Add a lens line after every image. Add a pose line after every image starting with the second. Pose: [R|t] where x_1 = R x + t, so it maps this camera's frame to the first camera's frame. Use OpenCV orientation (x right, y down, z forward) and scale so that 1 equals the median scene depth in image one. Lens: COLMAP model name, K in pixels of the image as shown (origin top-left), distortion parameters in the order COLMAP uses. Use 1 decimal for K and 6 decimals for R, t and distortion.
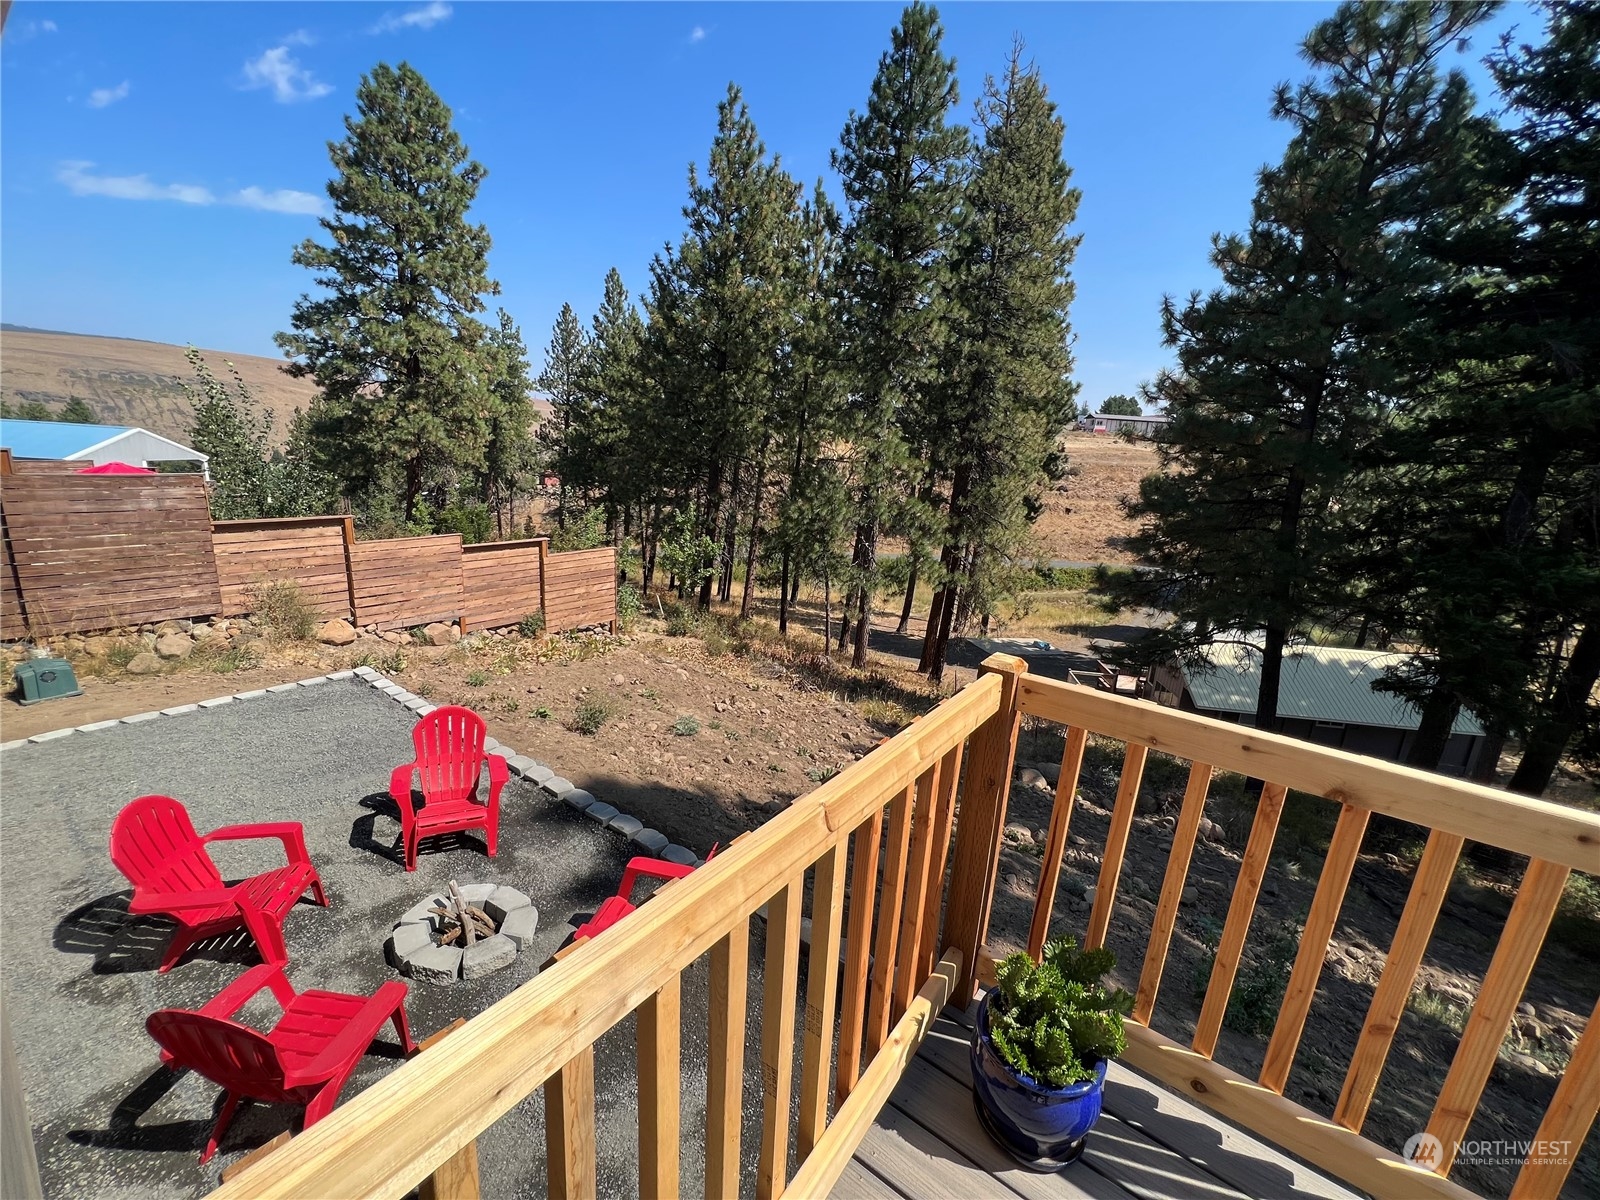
lens RADIAL K [[645.2, 0, 793.2], [0, 645.2, 607.0], [0, 0, 1]] dist [0.000898, 0.000599]
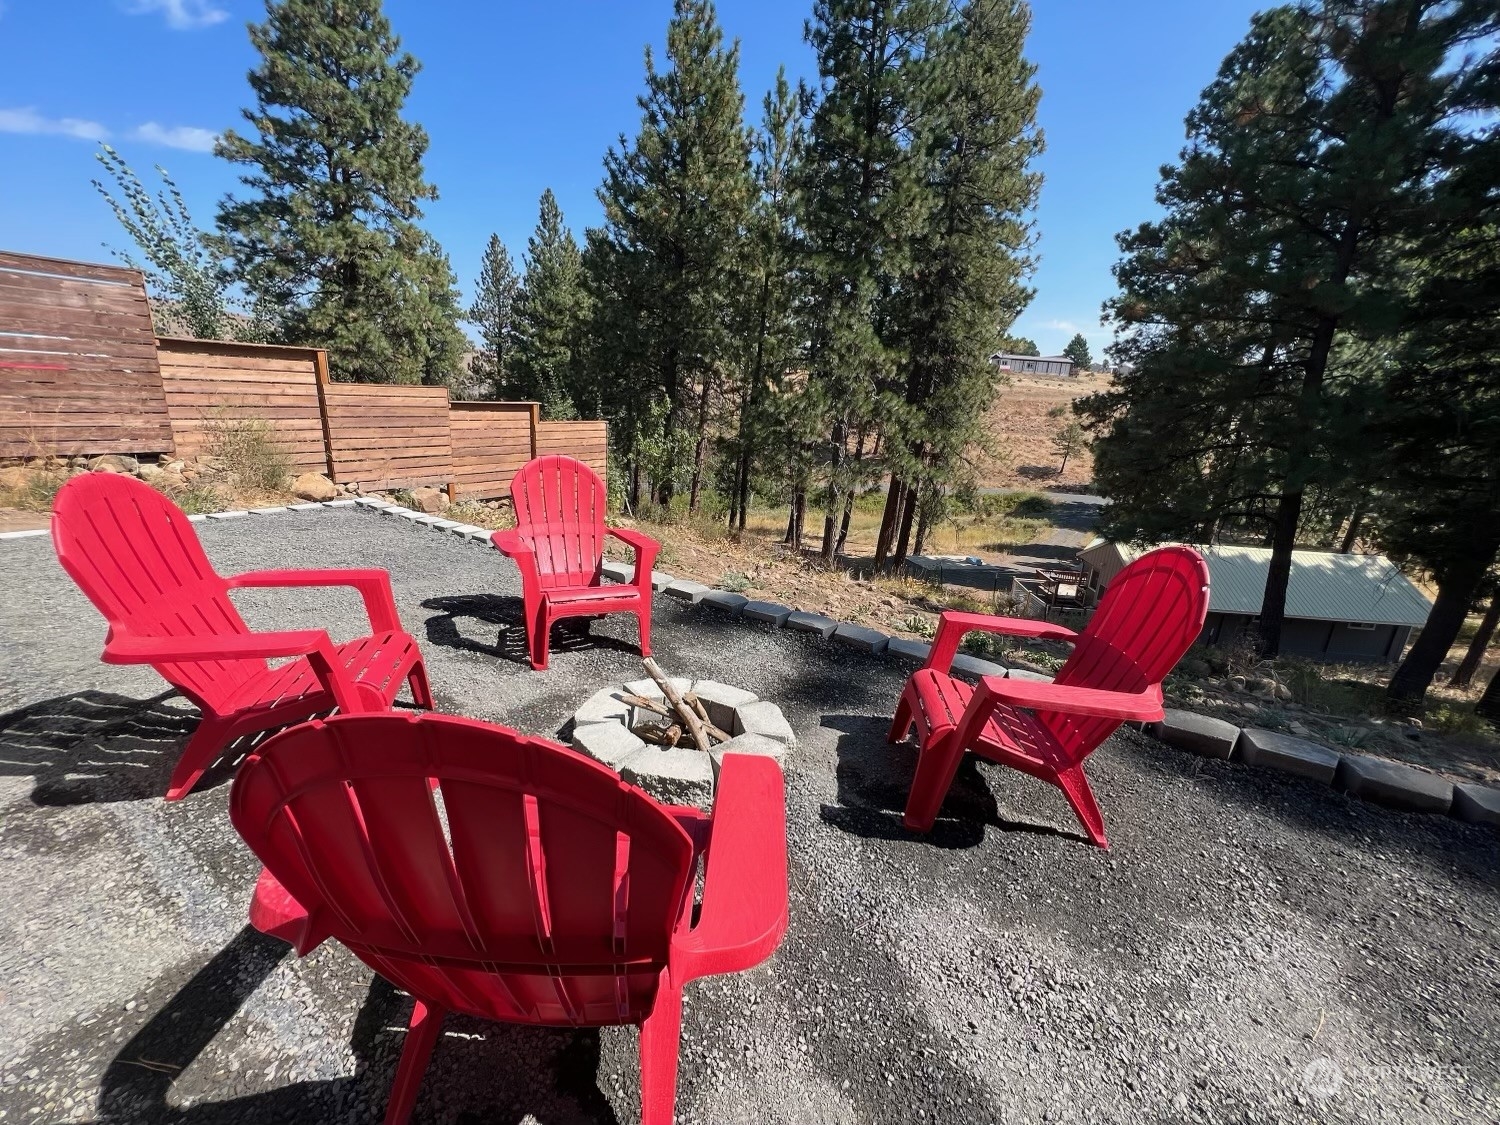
lens RADIAL K [[604.9, 0, 743.6], [0, 604.9, 569.1], [0, 0, 1]] dist [0.000898, 0.000599]
pose [[0.998520, -0.017471, 0.051504, -0.073231], [0.015437, 0.999095, 0.039634, 0.050127], [-0.052149, -0.038781, 0.997886, 0.067345]]
